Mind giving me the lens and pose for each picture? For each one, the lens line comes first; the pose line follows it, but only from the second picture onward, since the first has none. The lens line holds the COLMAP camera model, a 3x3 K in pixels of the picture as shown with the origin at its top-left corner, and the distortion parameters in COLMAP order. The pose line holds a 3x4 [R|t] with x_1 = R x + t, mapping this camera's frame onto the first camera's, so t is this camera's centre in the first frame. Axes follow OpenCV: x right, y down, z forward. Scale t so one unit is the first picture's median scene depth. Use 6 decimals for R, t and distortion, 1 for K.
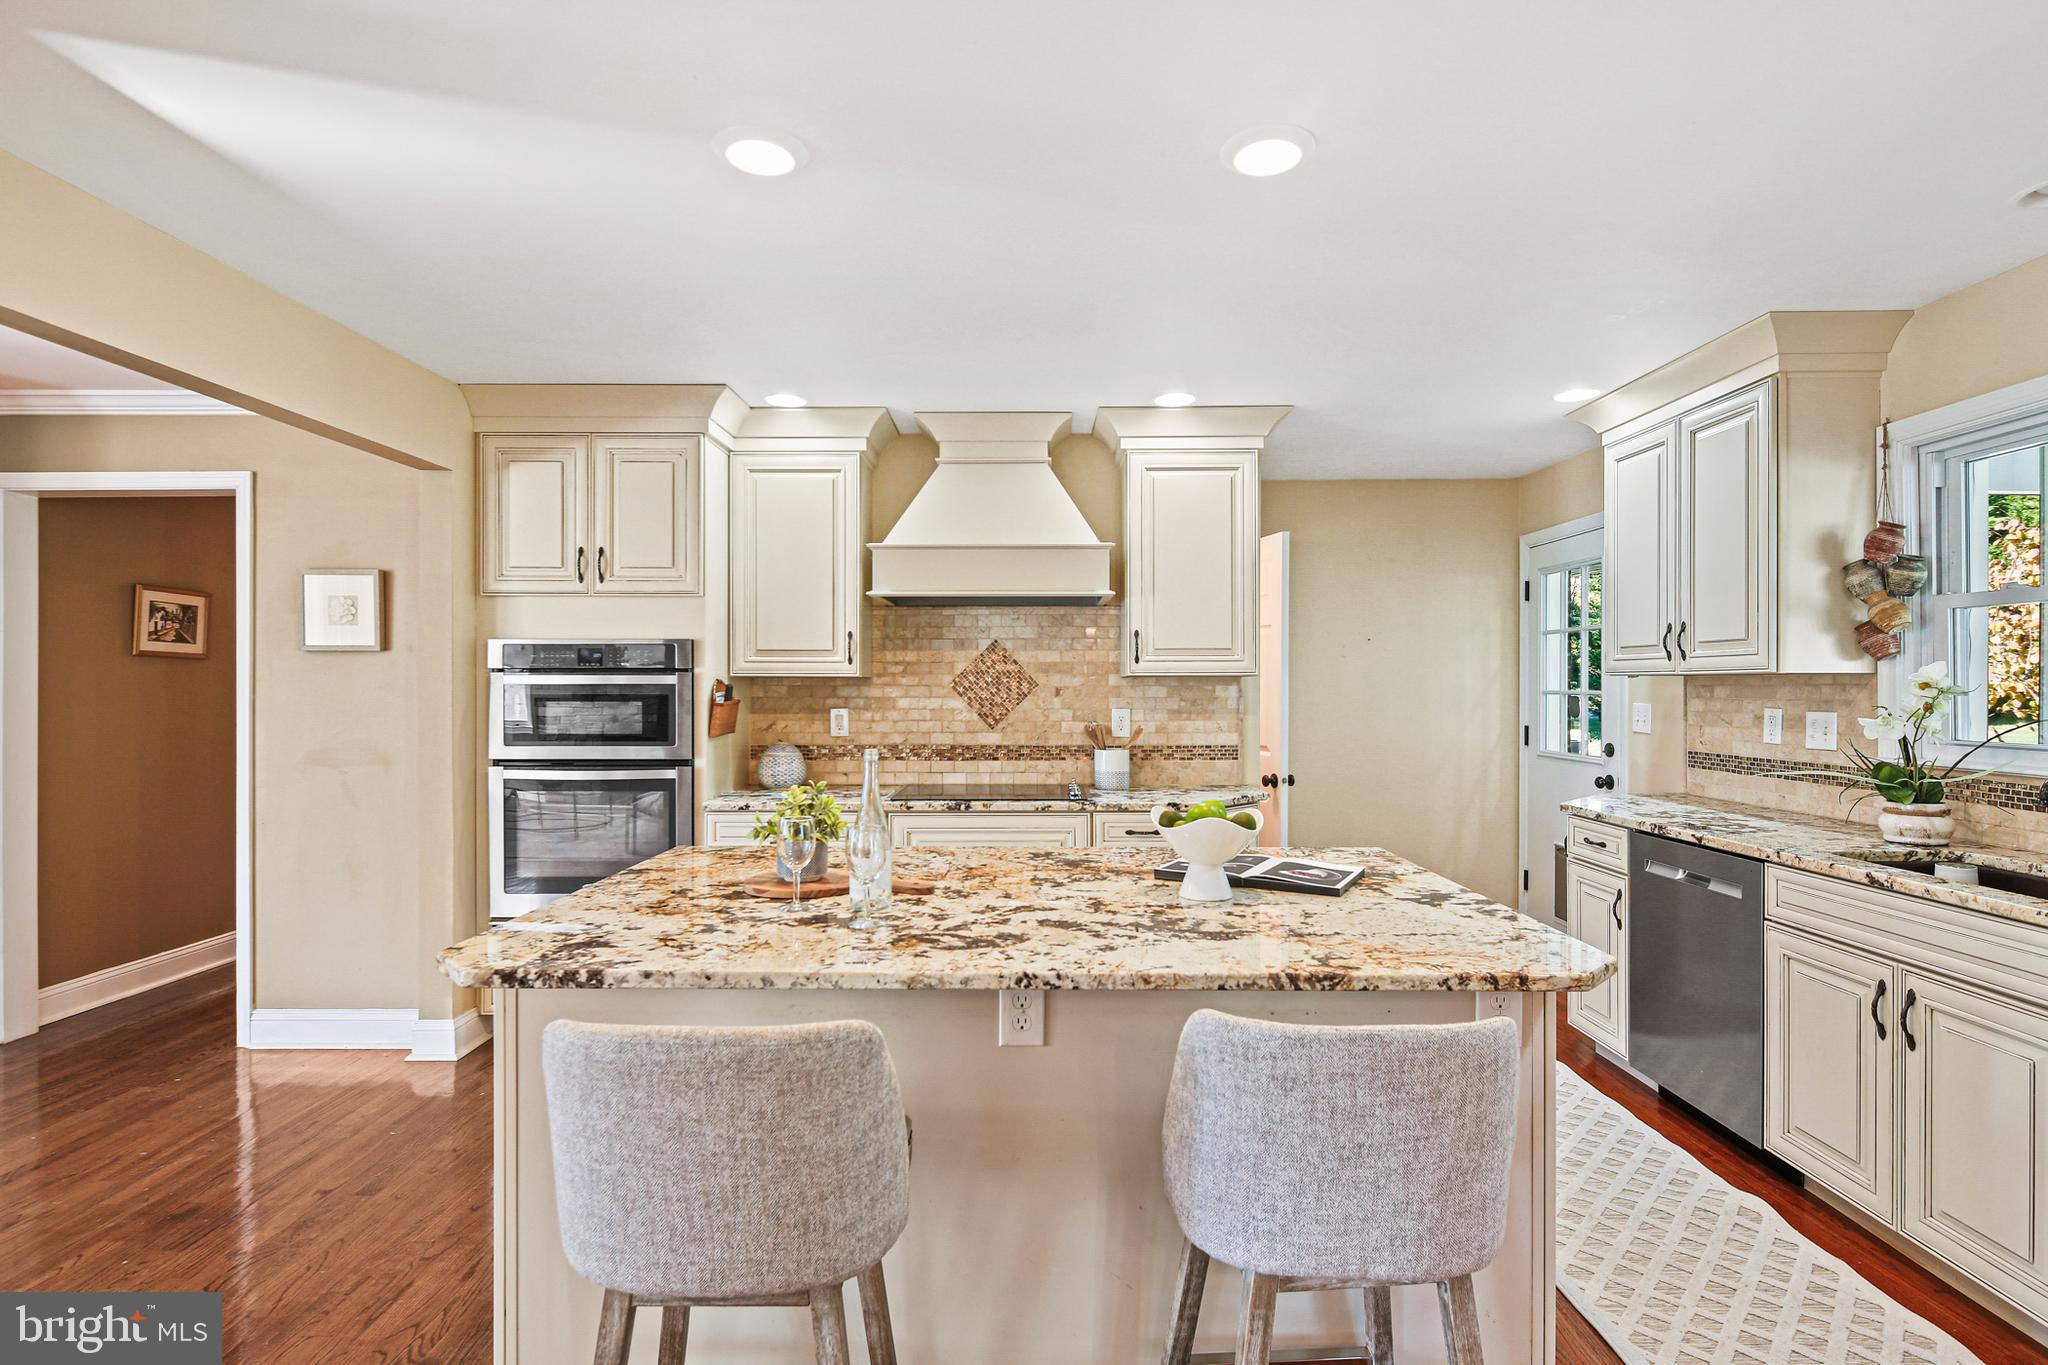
lens RADIAL K [[990.1, 0, 1020.6], [0, 990.1, 680.1], [0, 0, 1]] dist [0.002911, -0.002418]
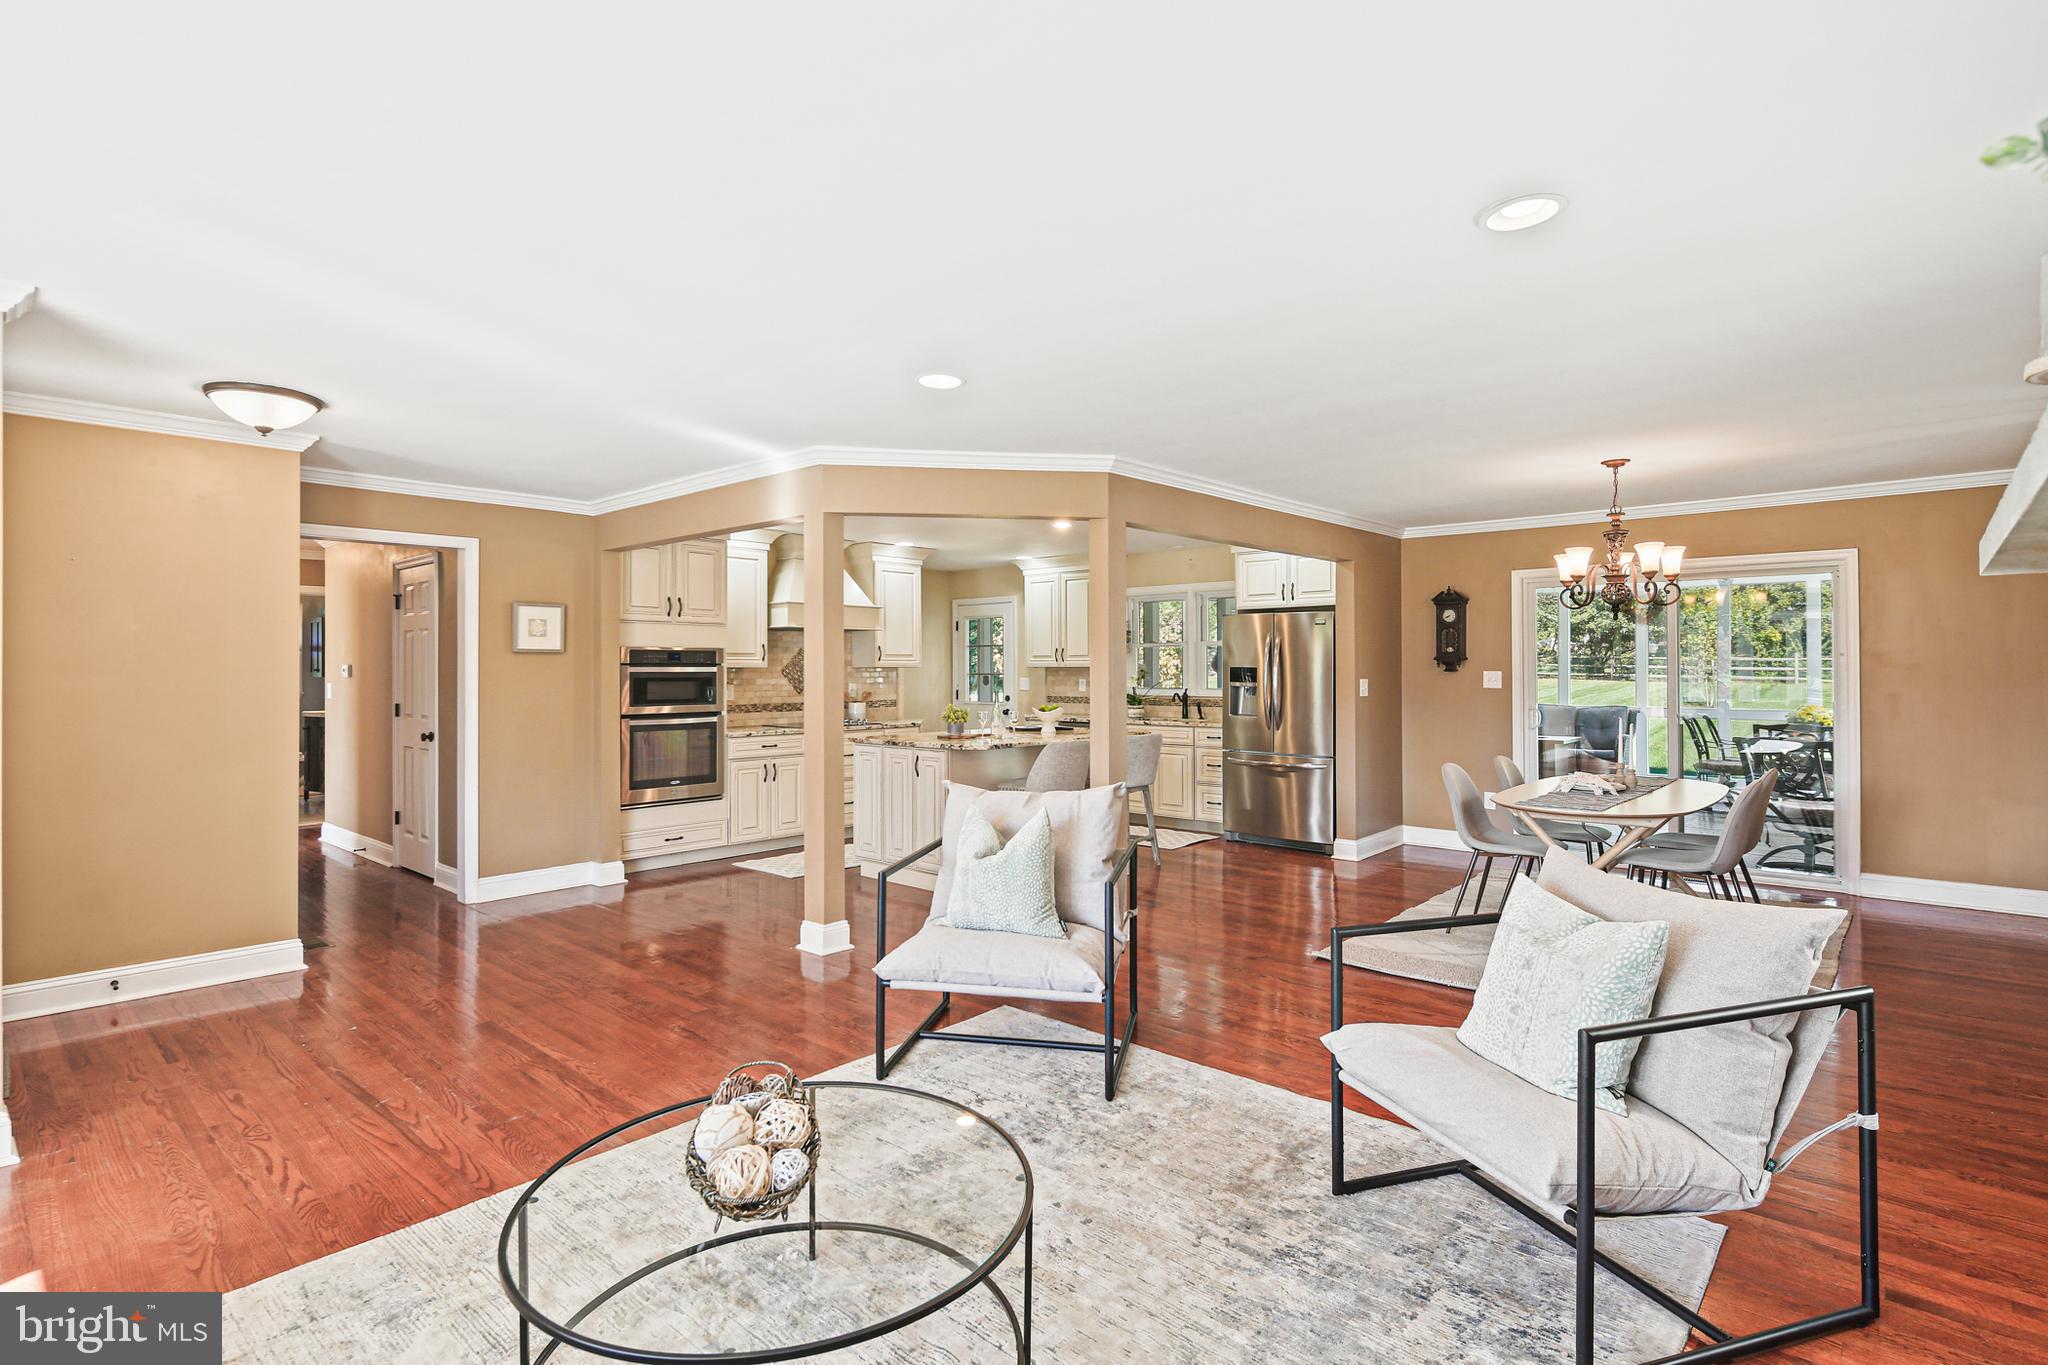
lens RADIAL K [[990.1, 0, 1020.6], [0, 990.1, 680.1], [0, 0, 1]] dist [0.002911, -0.002418]
pose [[0.660594, -0.010373, 0.750671, -1.380436], [-0.000640, 0.999896, 0.014380, -0.007767], [-0.750743, -0.009979, 0.660519, -0.691058]]
